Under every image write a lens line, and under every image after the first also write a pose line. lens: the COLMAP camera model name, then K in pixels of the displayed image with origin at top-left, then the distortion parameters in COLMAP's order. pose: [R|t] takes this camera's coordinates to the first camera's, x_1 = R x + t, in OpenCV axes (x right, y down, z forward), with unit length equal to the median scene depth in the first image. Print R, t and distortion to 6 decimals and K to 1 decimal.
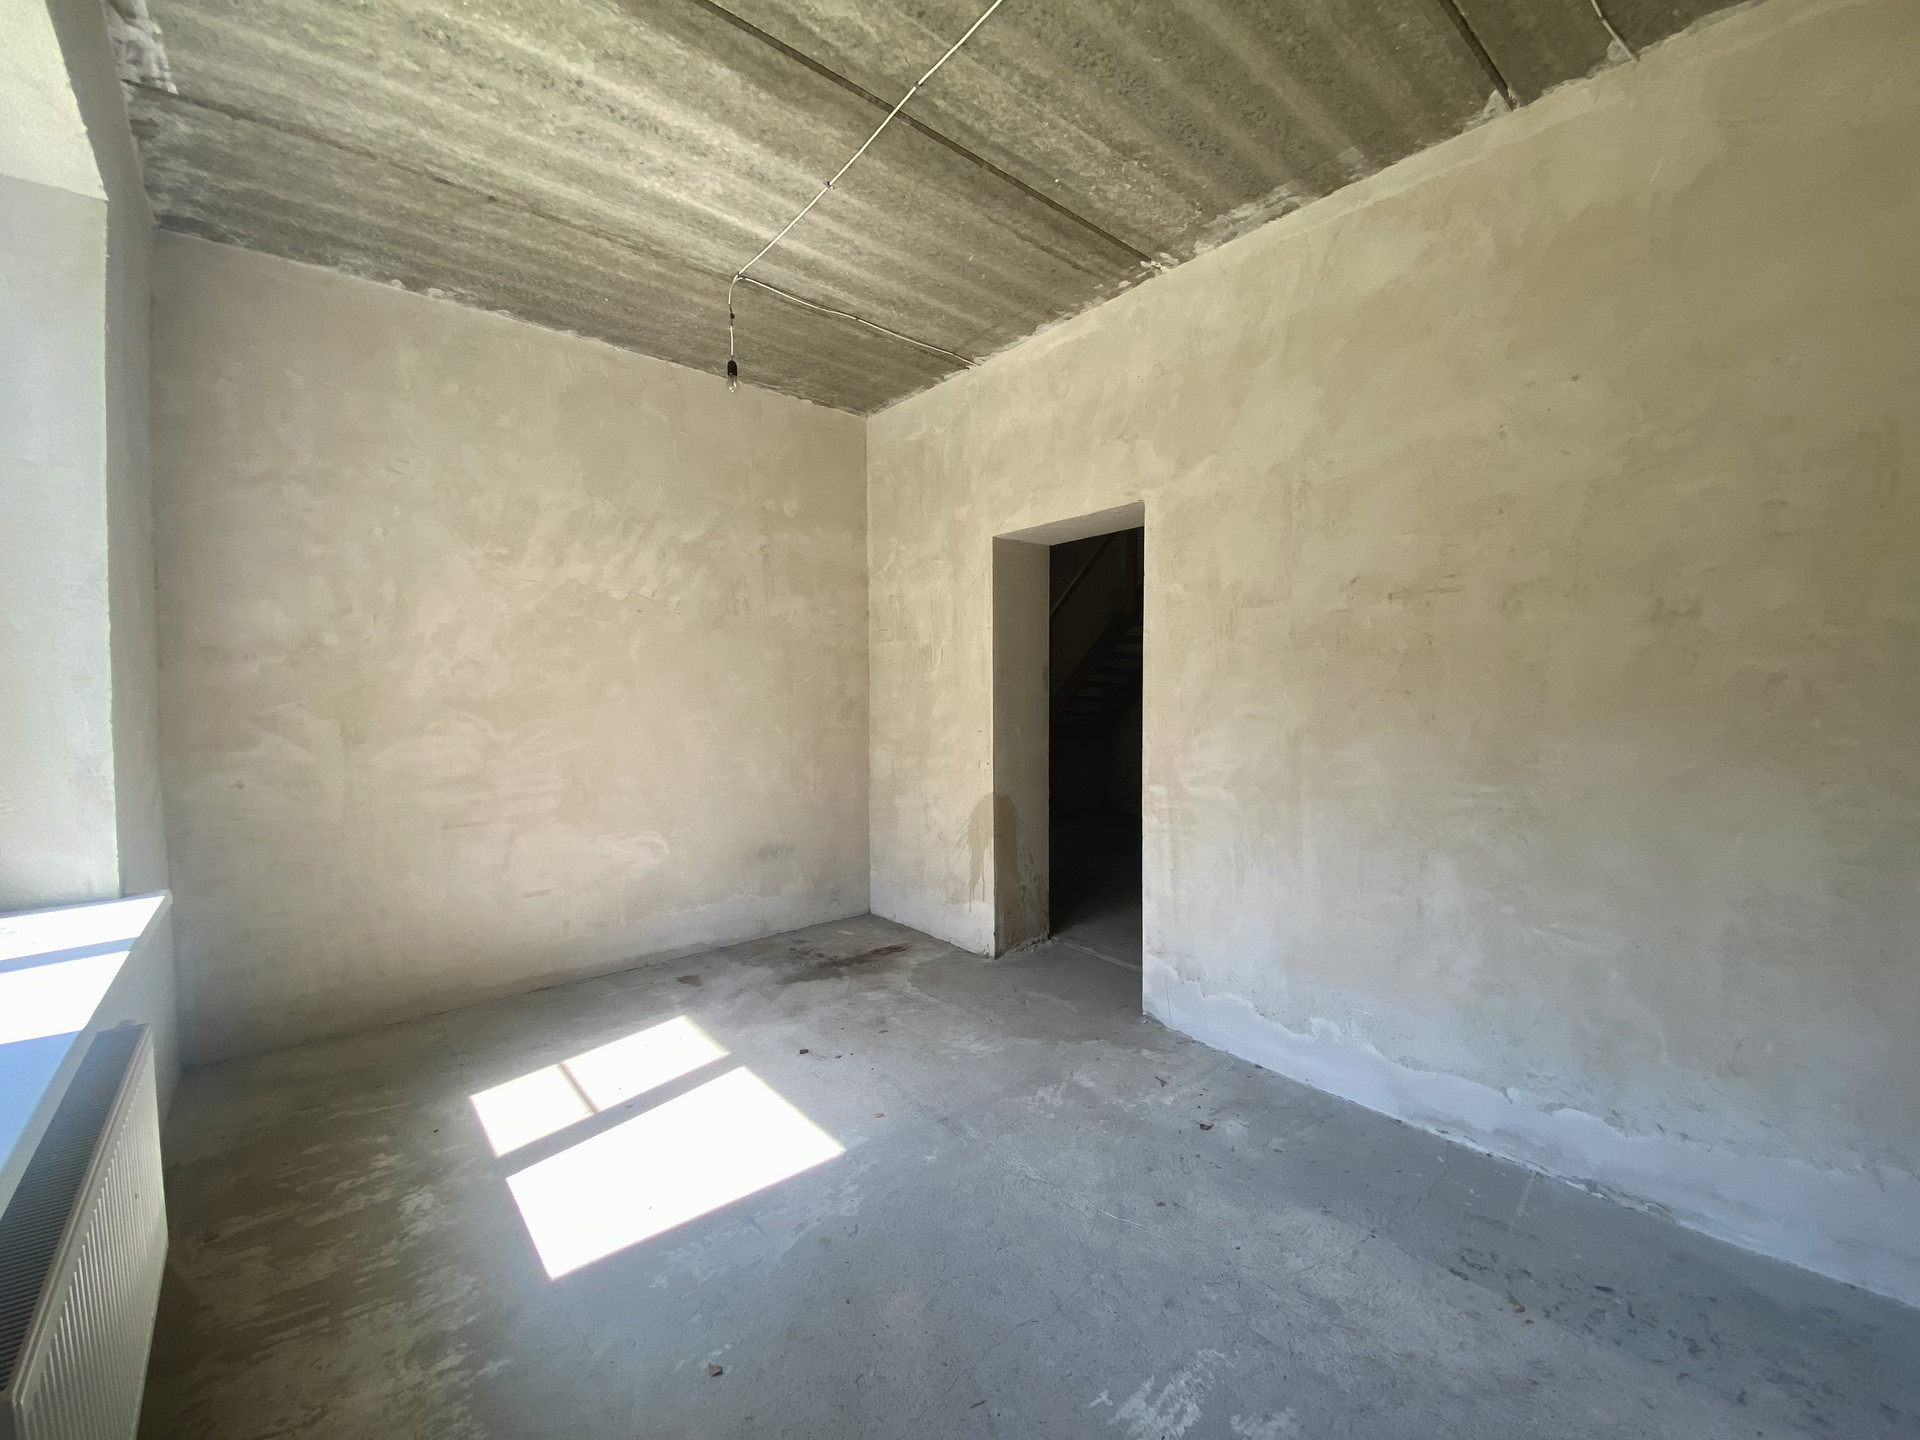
lens RADIAL K [[786.2, 0, 963.8], [0, 786.2, 717.1], [0, 0, 1]] dist [0.076790, -0.050840]
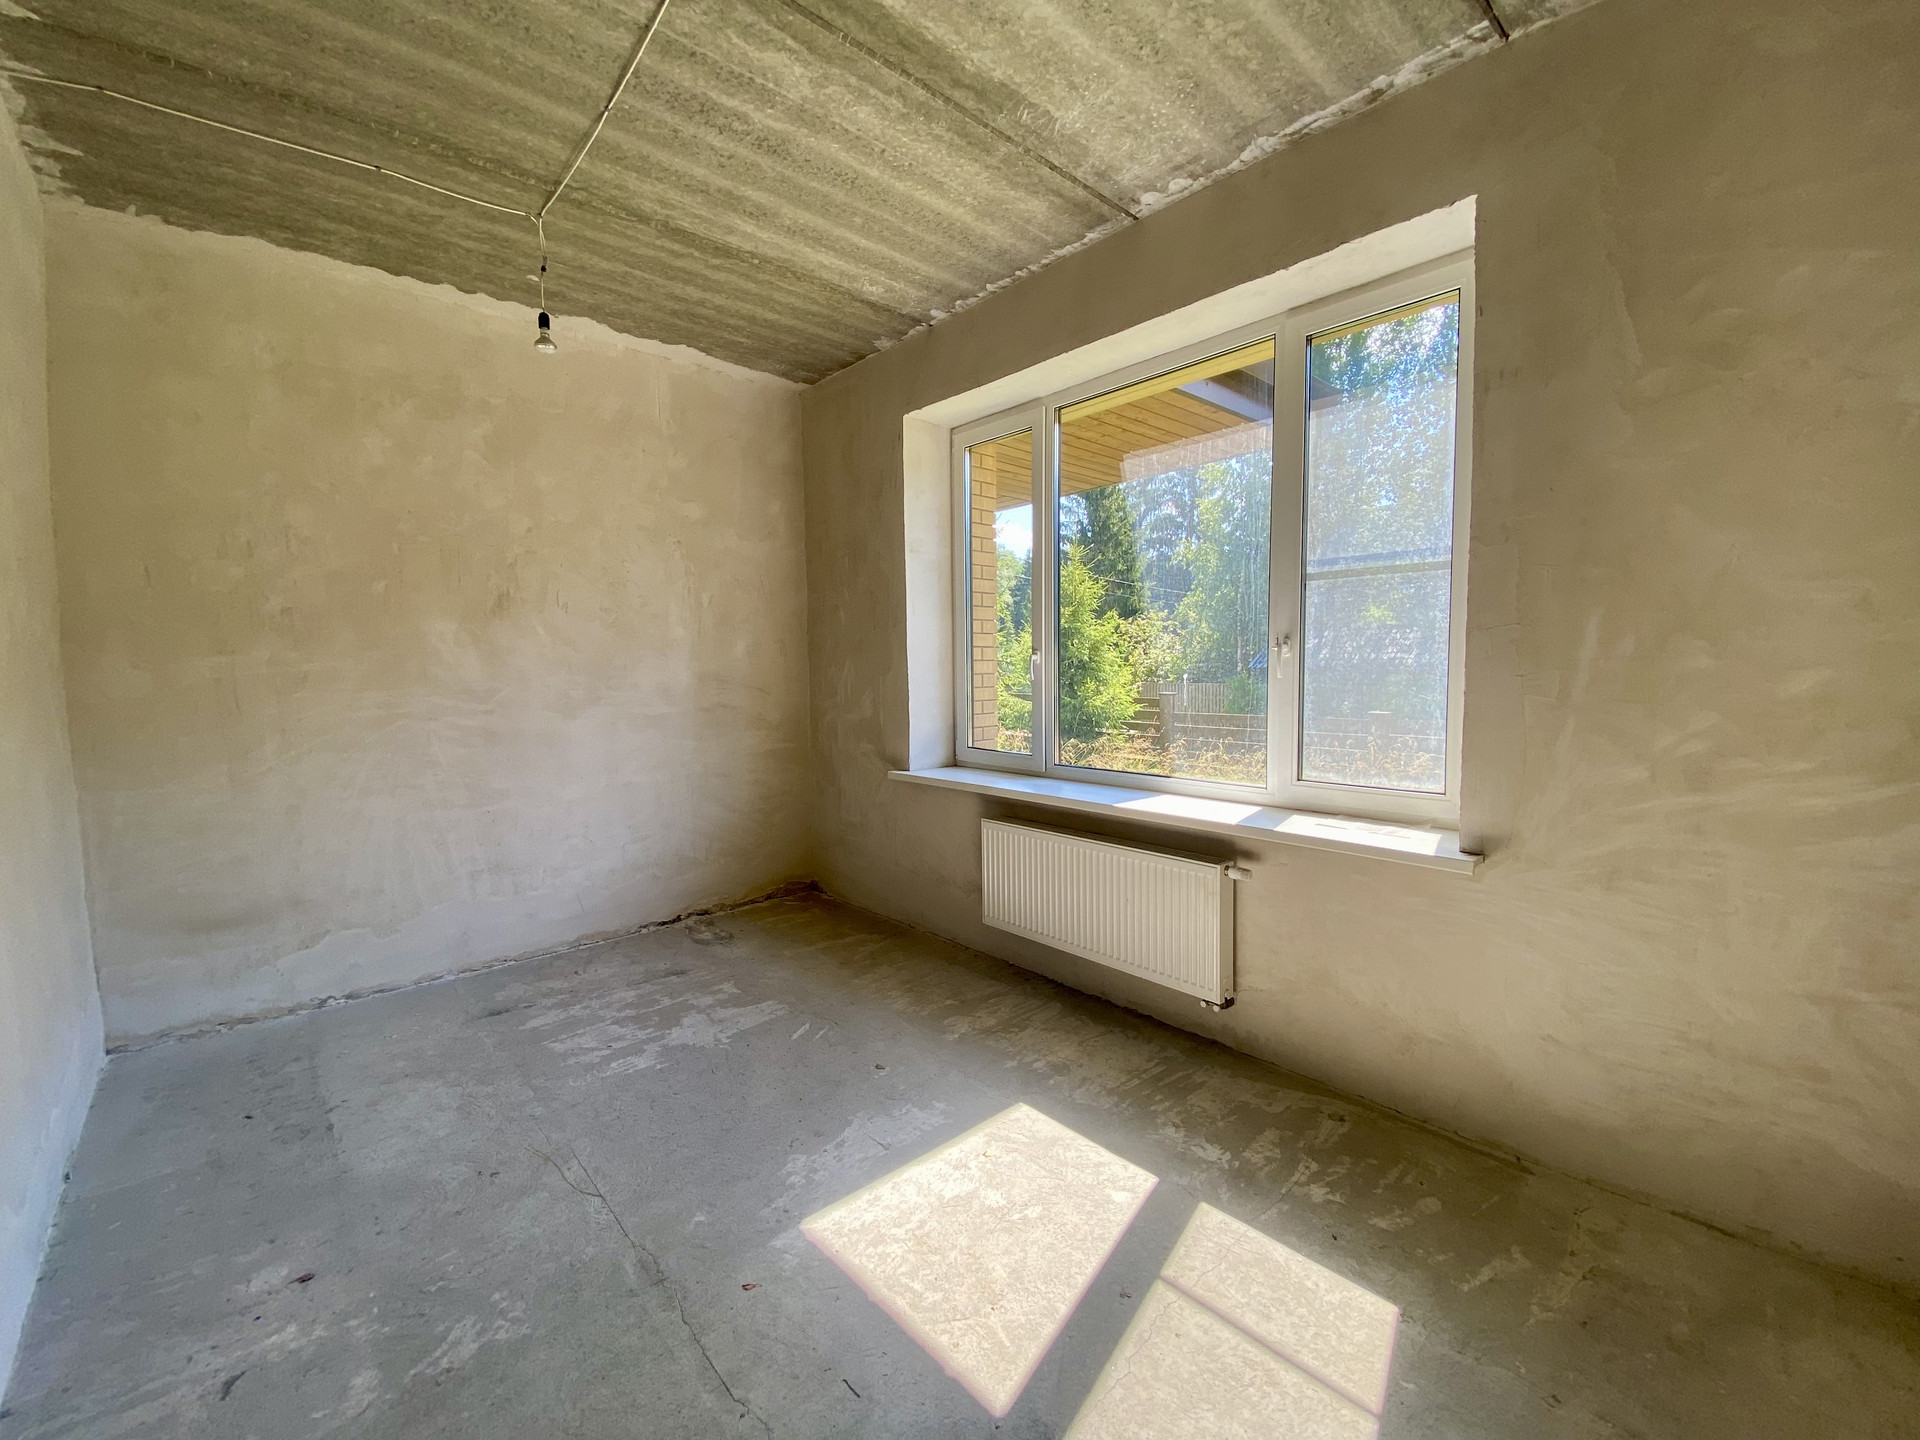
lens RADIAL K [[785.3, 0, 961.2], [0, 785.3, 697.6], [0, 0, 1]] dist [0.010912, -0.016089]
pose [[-0.999141, 0.021206, -0.035612, -0.340169], [0.018460, 0.996956, 0.075745, -0.072822], [0.037110, 0.075023, -0.996491, 2.026274]]
